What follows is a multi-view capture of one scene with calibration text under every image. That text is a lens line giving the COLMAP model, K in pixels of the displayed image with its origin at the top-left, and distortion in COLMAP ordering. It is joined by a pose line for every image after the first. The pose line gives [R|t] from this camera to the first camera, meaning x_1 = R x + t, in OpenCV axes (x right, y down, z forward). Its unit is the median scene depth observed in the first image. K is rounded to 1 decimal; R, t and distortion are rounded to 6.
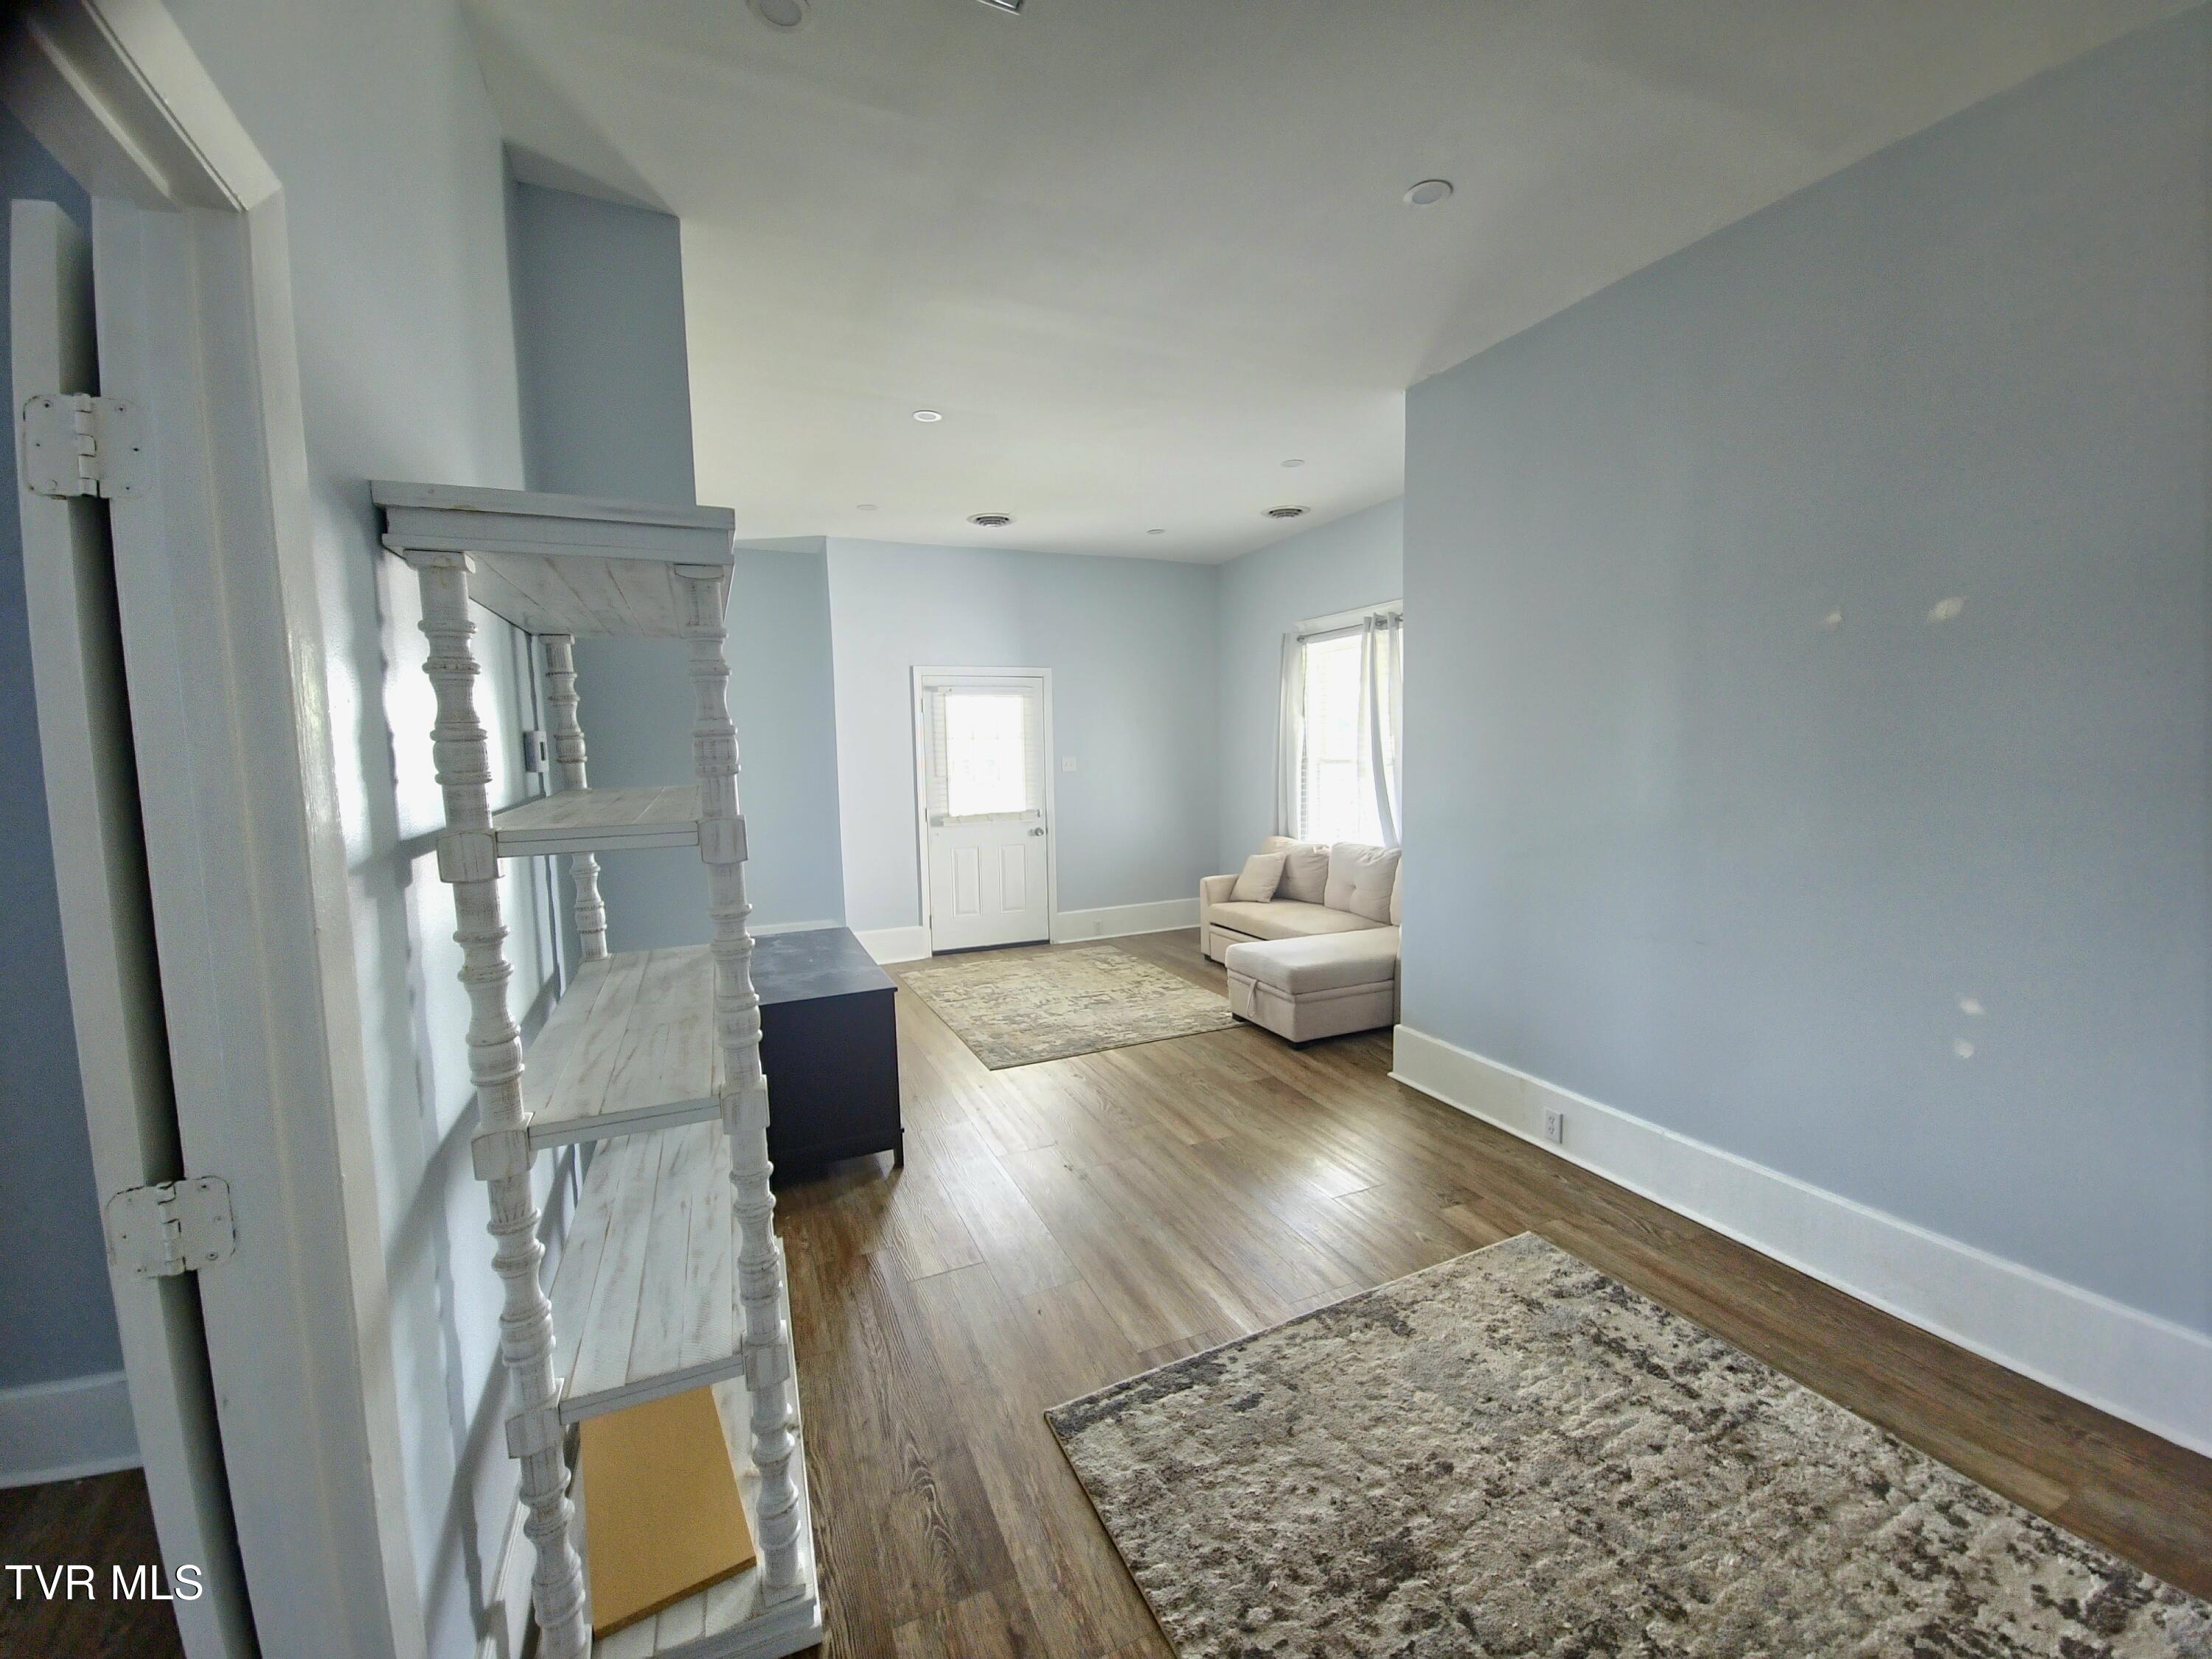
lens RADIAL K [[911.7, 0, 1114.6], [0, 911.7, 825.0], [0, 0, 1]] dist [0.002572, -0.000167]
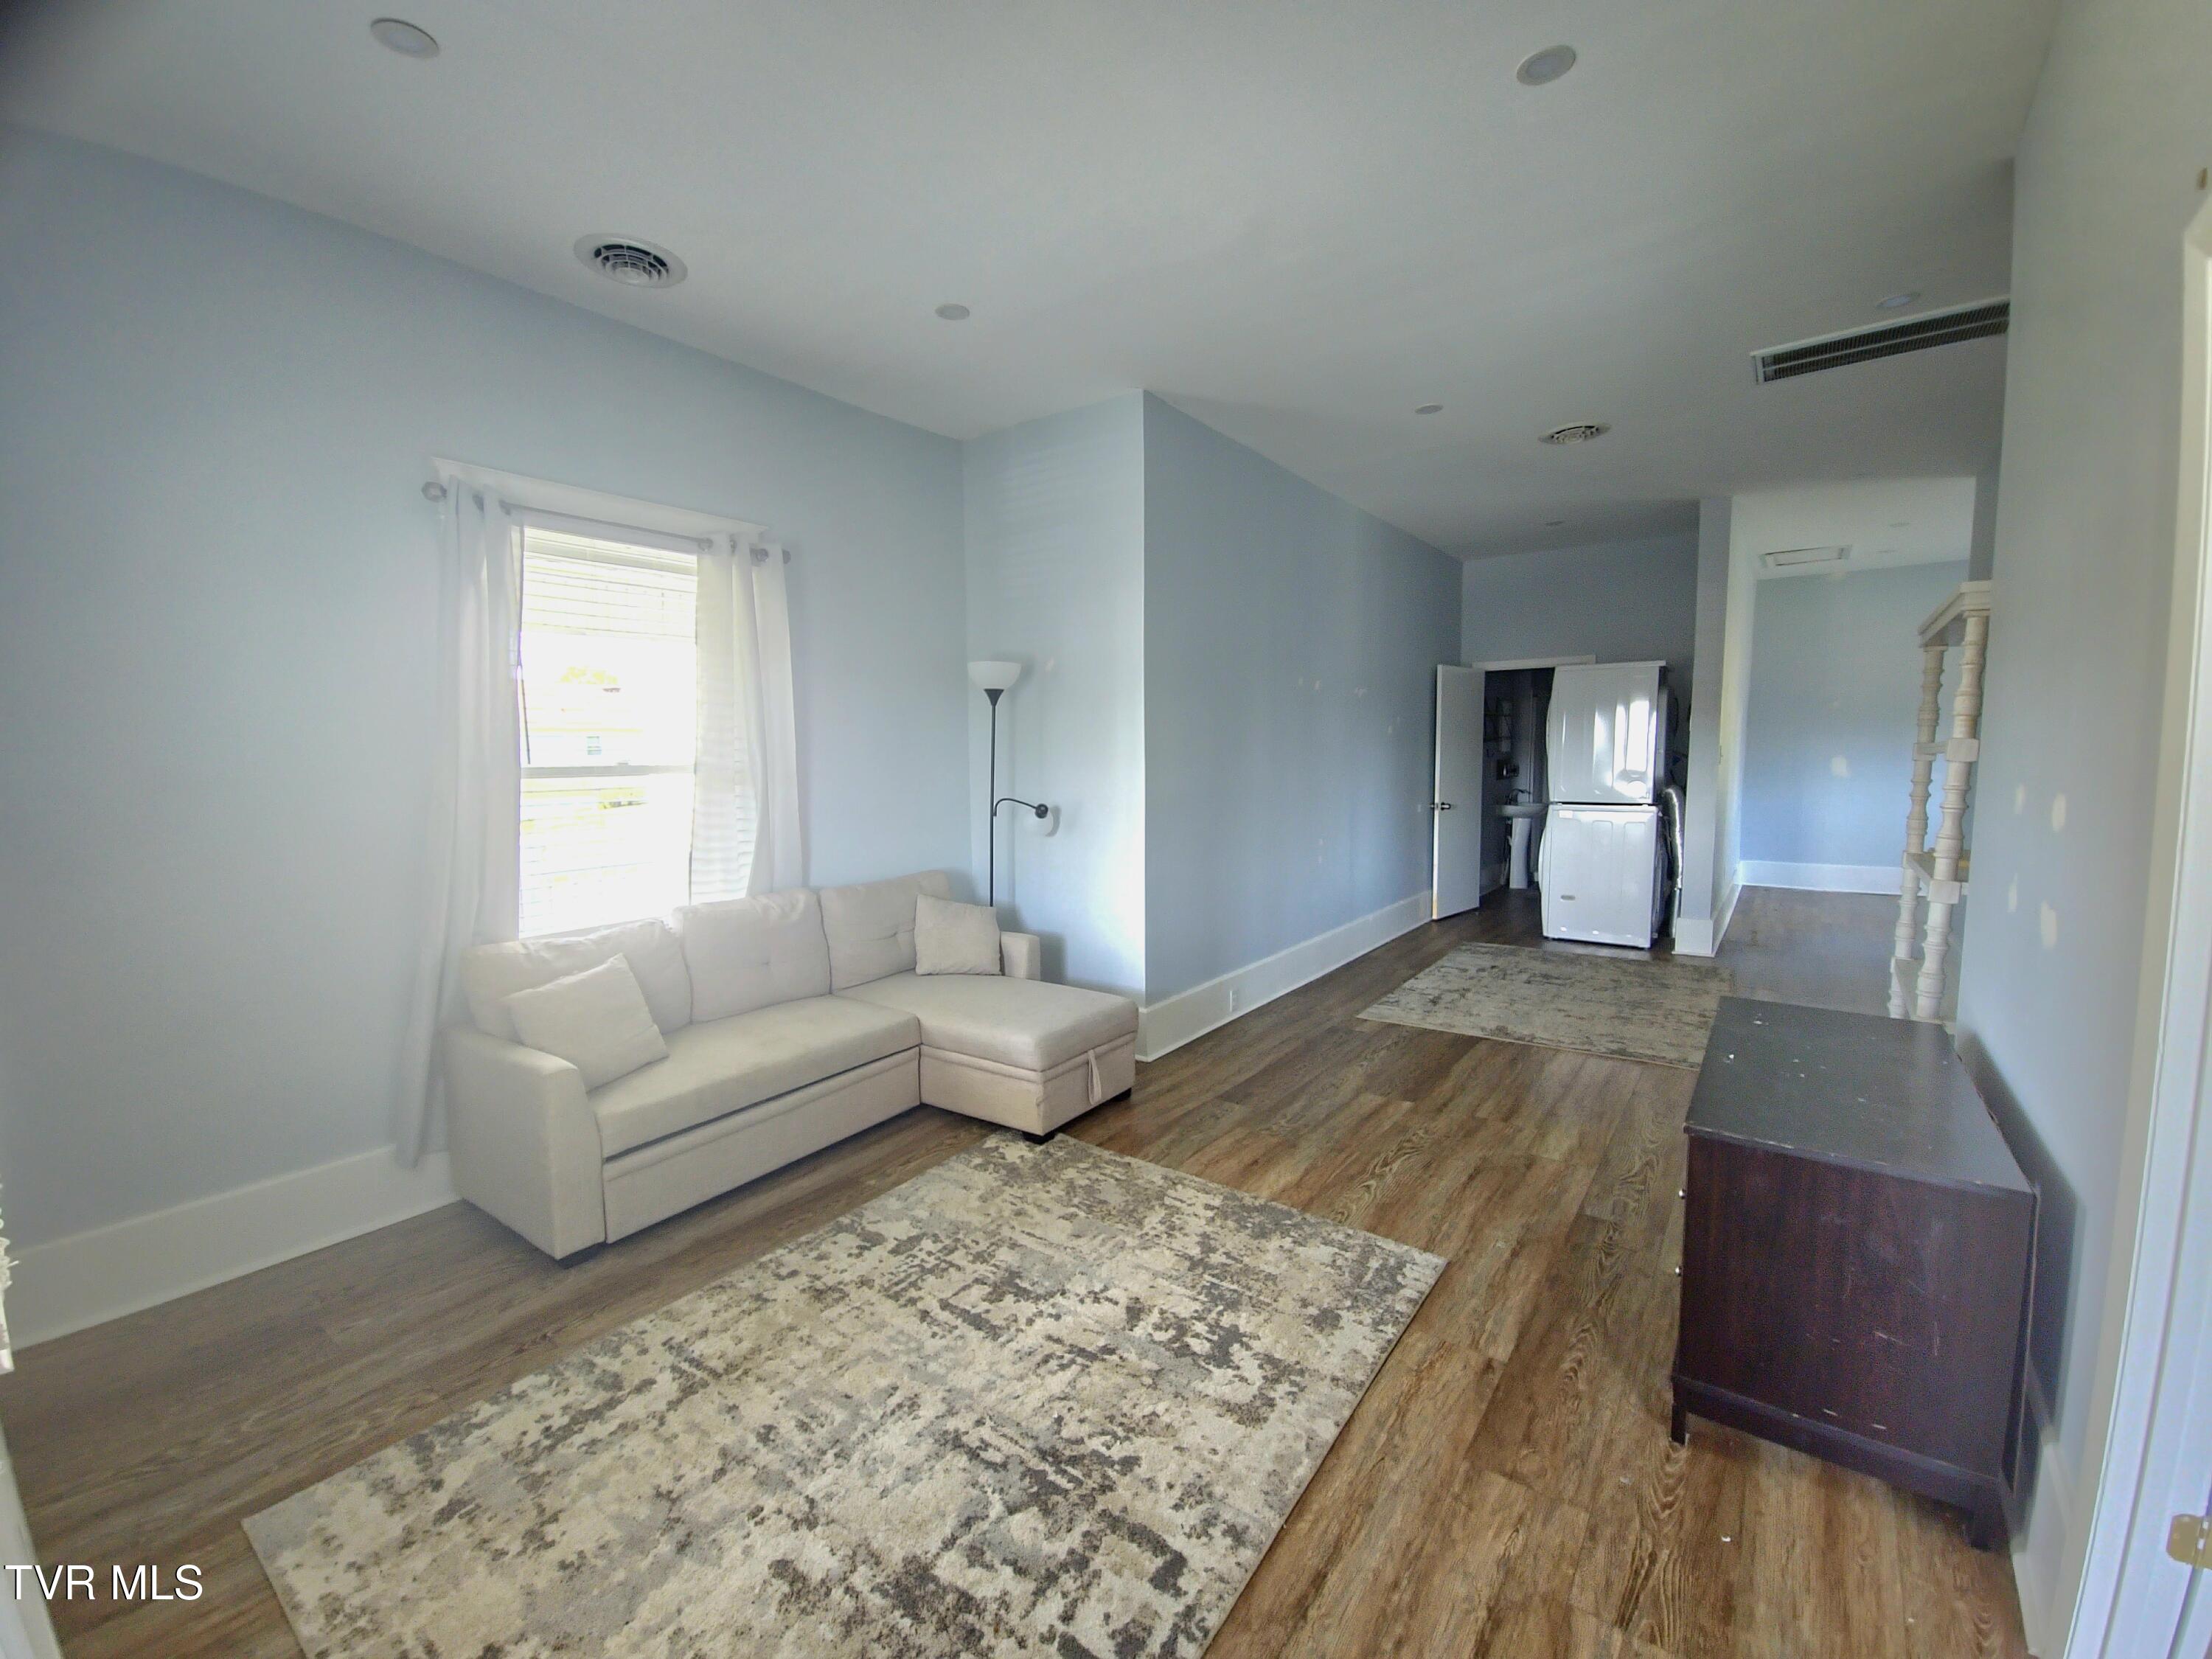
lens RADIAL K [[911.7, 0, 1116.3], [0, 911.7, 835.5], [0, 0, 1]] dist [0.002572, -0.000167]
pose [[-0.490298, -0.060265, 0.869469, -0.469781], [0.096450, 0.987727, 0.122850, -0.086694], [-0.866202, 0.144094, -0.478468, 1.270266]]
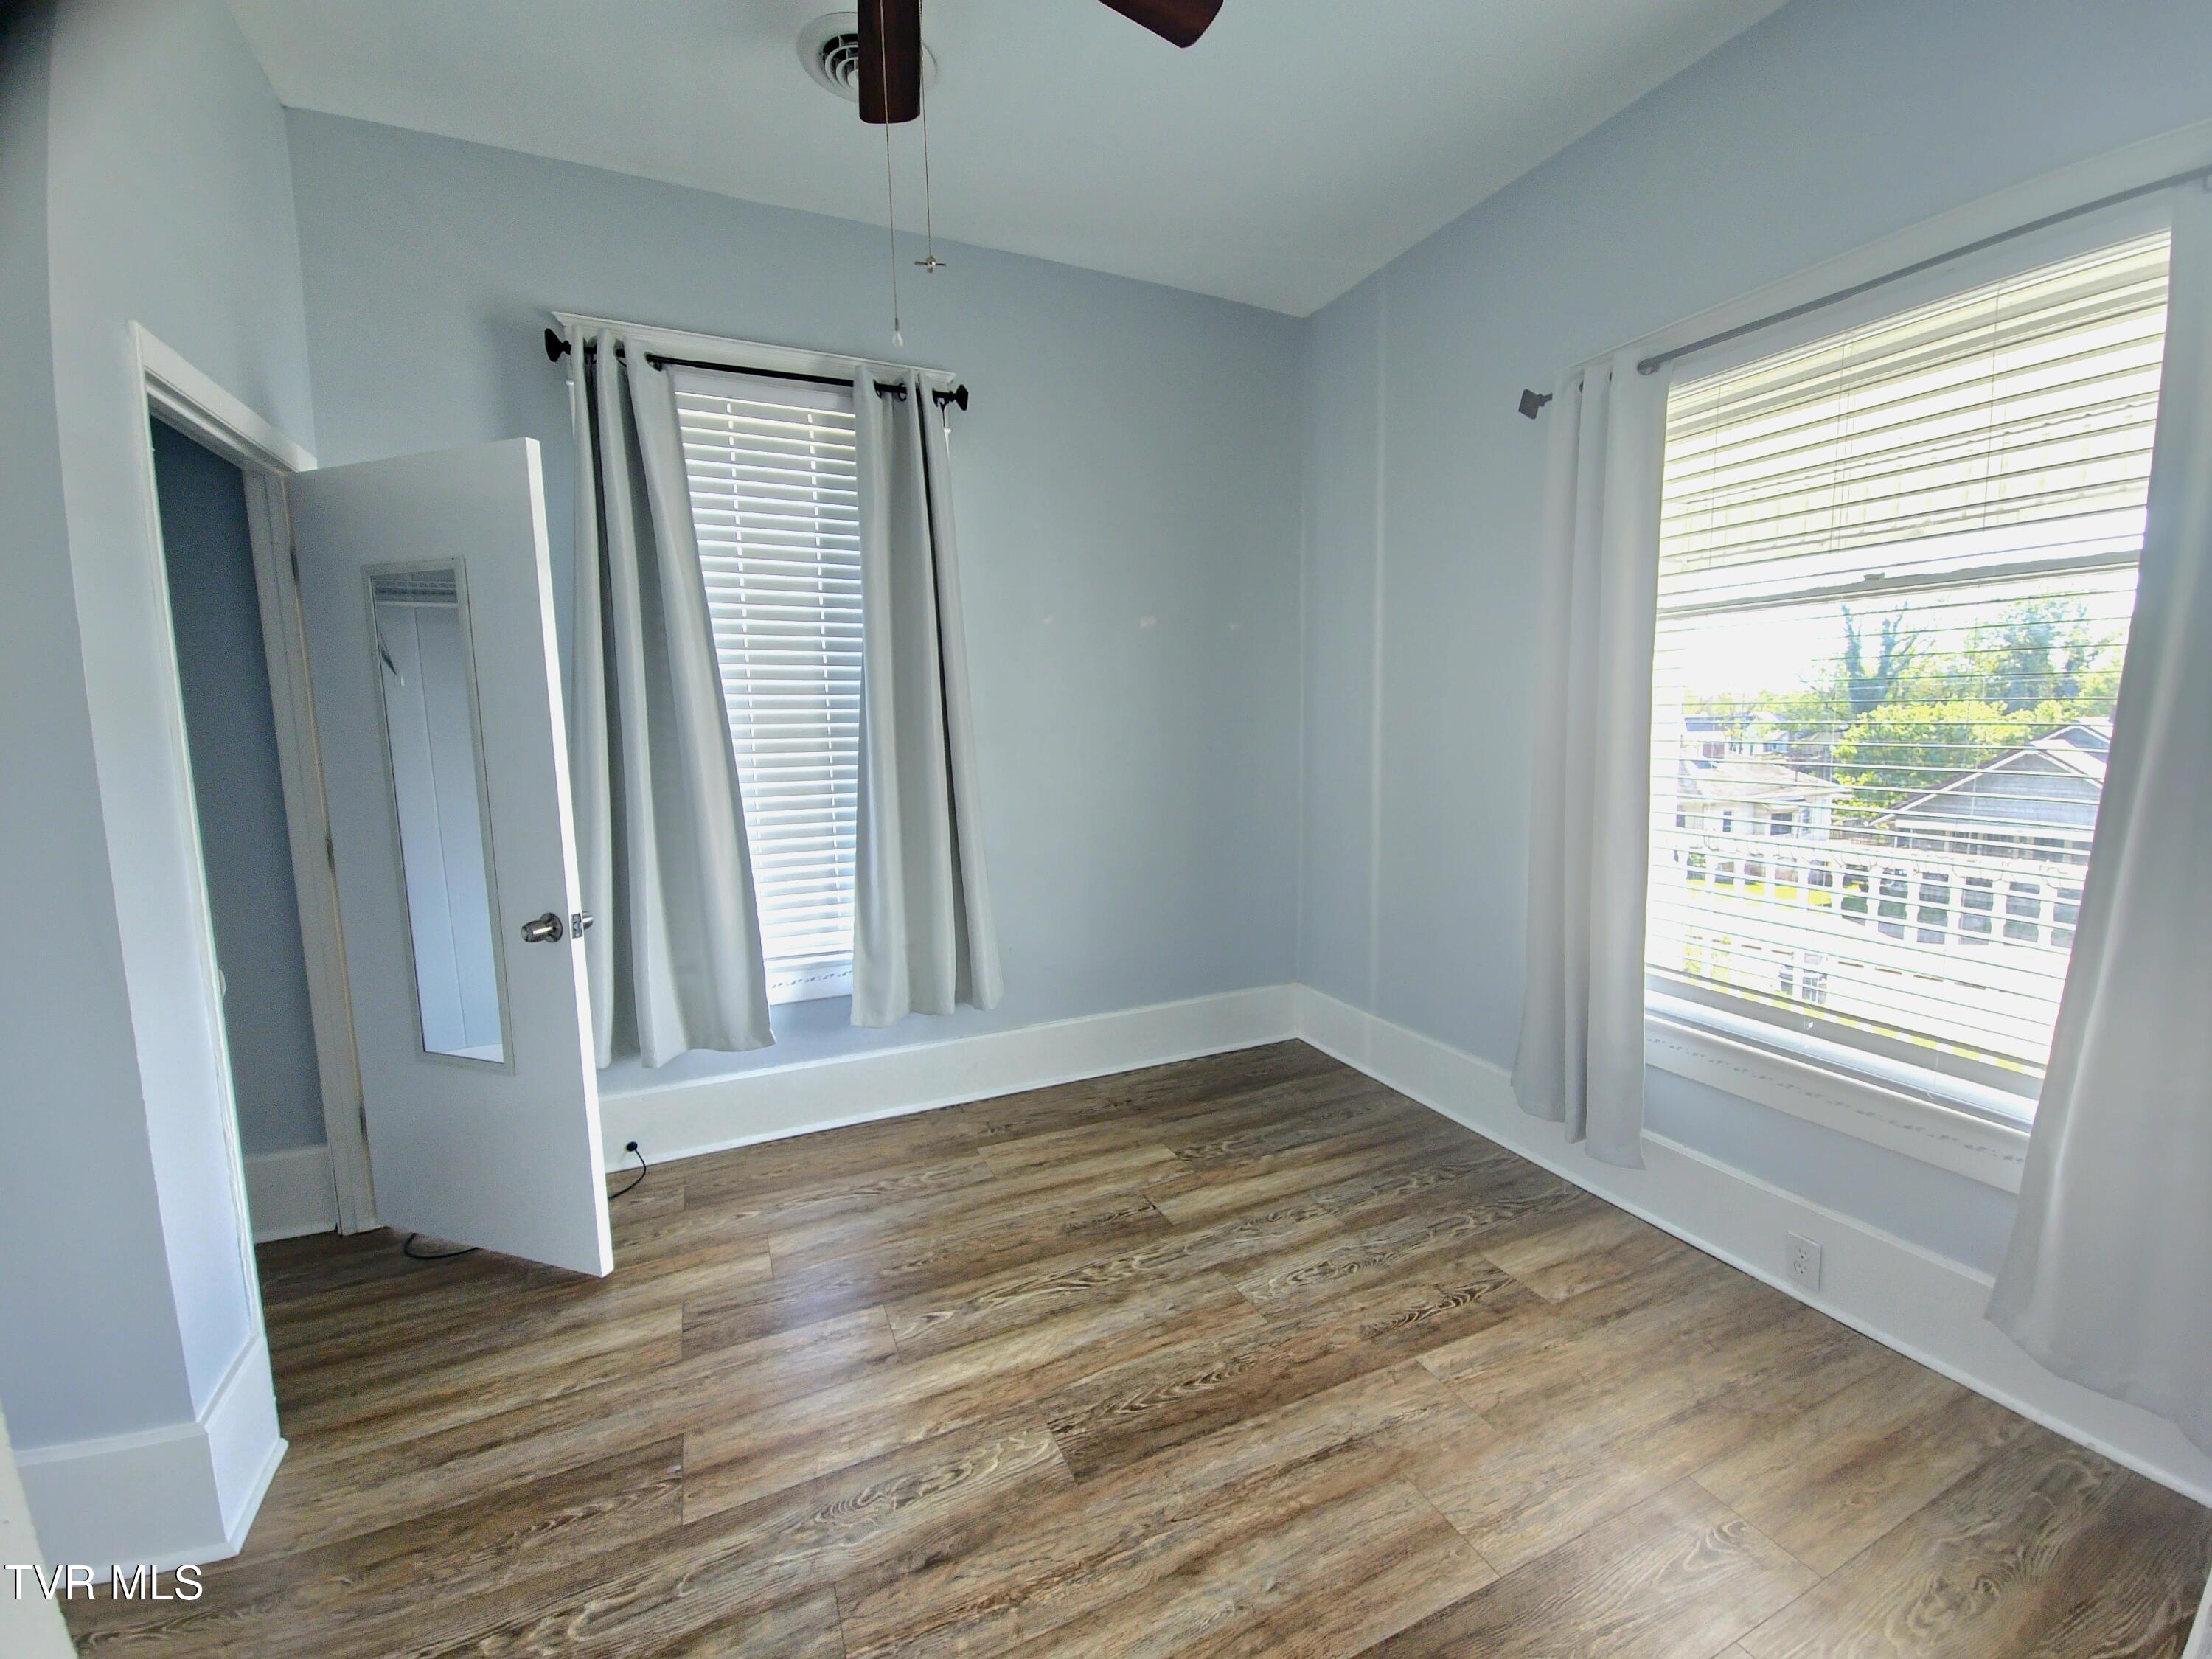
lens RADIAL K [[911.7, 0, 1101.2], [0, 911.7, 829.4], [0, 0, 1]] dist [0.002572, -0.000167]
pose [[-0.013864, 0.141978, -0.989773, 0.092091], [-0.088345, 0.985823, 0.142649, -0.072558], [0.995993, 0.089419, -0.001124, 0.979773]]
